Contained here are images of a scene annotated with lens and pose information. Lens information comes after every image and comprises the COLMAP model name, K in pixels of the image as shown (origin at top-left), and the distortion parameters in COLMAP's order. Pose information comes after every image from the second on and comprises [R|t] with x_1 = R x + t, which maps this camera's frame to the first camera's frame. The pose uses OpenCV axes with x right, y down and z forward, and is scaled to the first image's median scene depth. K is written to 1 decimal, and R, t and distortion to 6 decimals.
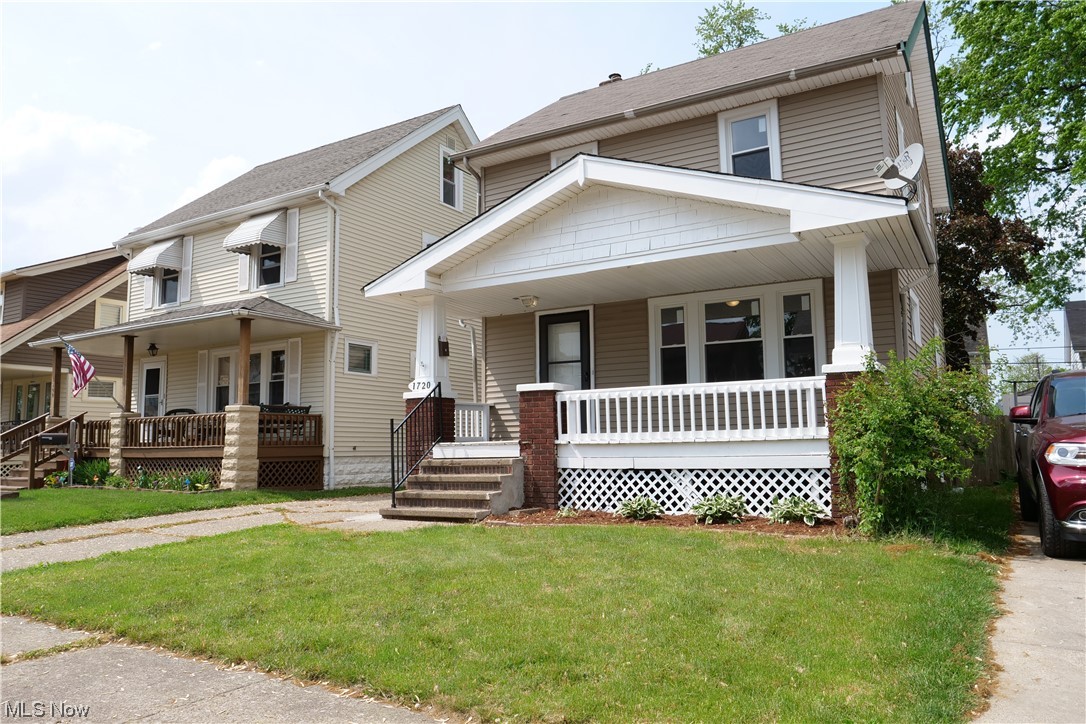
lens RADIAL K [[776.6, 0, 525.5], [0, 776.6, 363.7], [0, 0, 1]] dist [-0.023260, 0.002408]
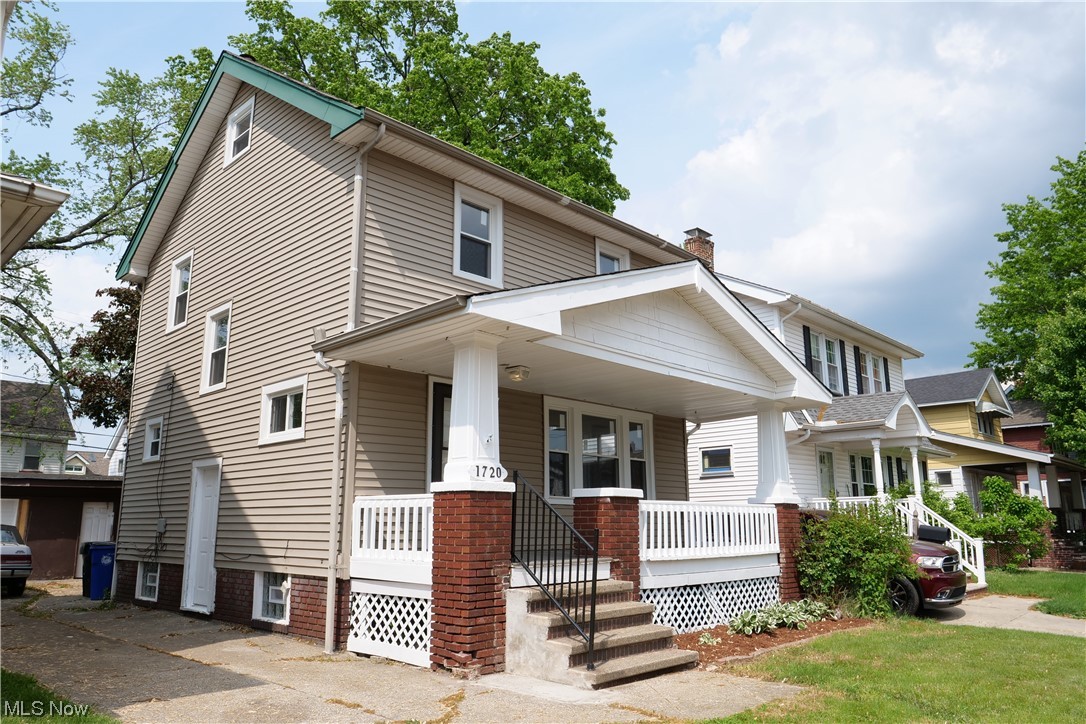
lens RADIAL K [[776.6, 0, 525.5], [0, 776.6, 363.7], [0, 0, 1]] dist [-0.023260, 0.002408]
pose [[0.218417, 0.211645, 0.952628, -0.860396], [-0.109581, 0.975343, -0.191567, 0.068855], [-0.969683, -0.062548, 0.236224, 0.940195]]
